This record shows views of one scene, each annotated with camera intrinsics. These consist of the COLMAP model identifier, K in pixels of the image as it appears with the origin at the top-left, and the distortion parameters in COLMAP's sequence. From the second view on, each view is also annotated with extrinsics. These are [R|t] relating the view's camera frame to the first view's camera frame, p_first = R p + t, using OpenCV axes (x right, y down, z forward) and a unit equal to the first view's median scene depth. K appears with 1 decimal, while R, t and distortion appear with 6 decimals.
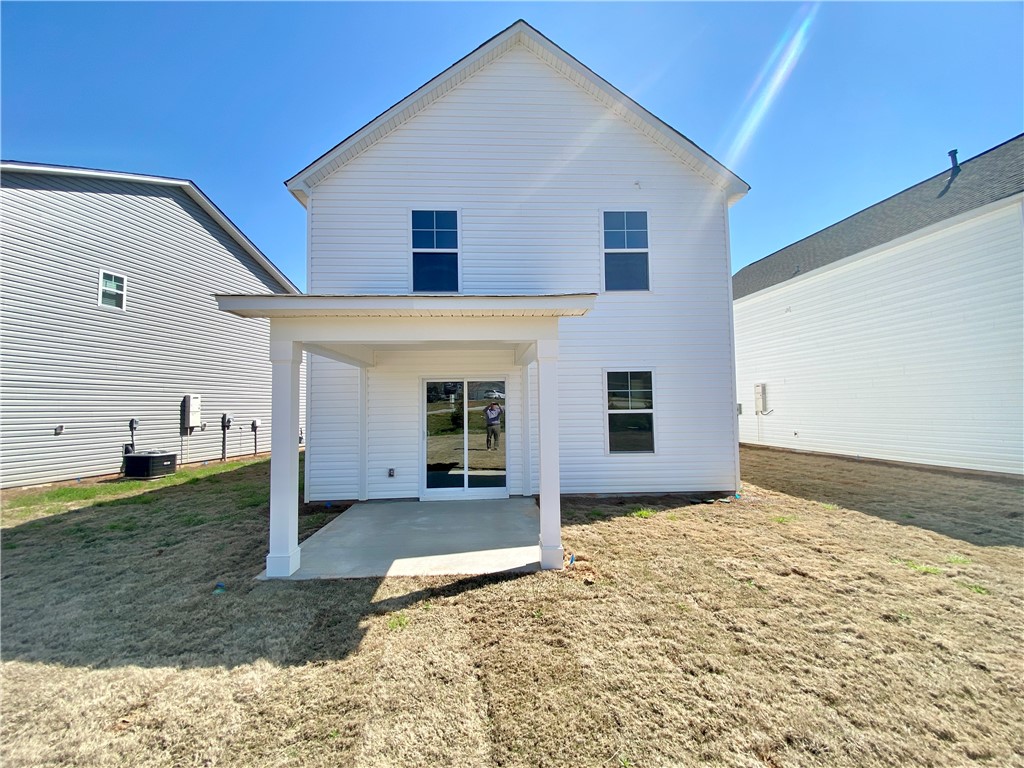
lens RADIAL K [[418.2, 0, 510.5], [0, 418.2, 390.9], [0, 0, 1]] dist [-0.000056, -0.008458]
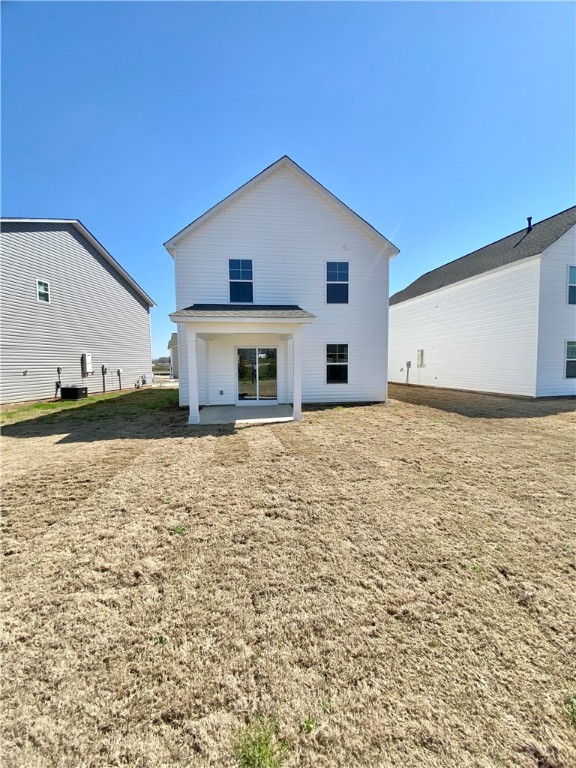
lens RADIAL K [[313.6, 0, 287.1], [0, 313.6, 387.1], [0, 0, 1]] dist [-0.000056, -0.008458]
pose [[0.998434, 0.002228, 0.055896, -0.045259], [-0.008575, 0.993495, 0.113556, -0.009578], [-0.055279, -0.113857, 0.991958, -0.518816]]
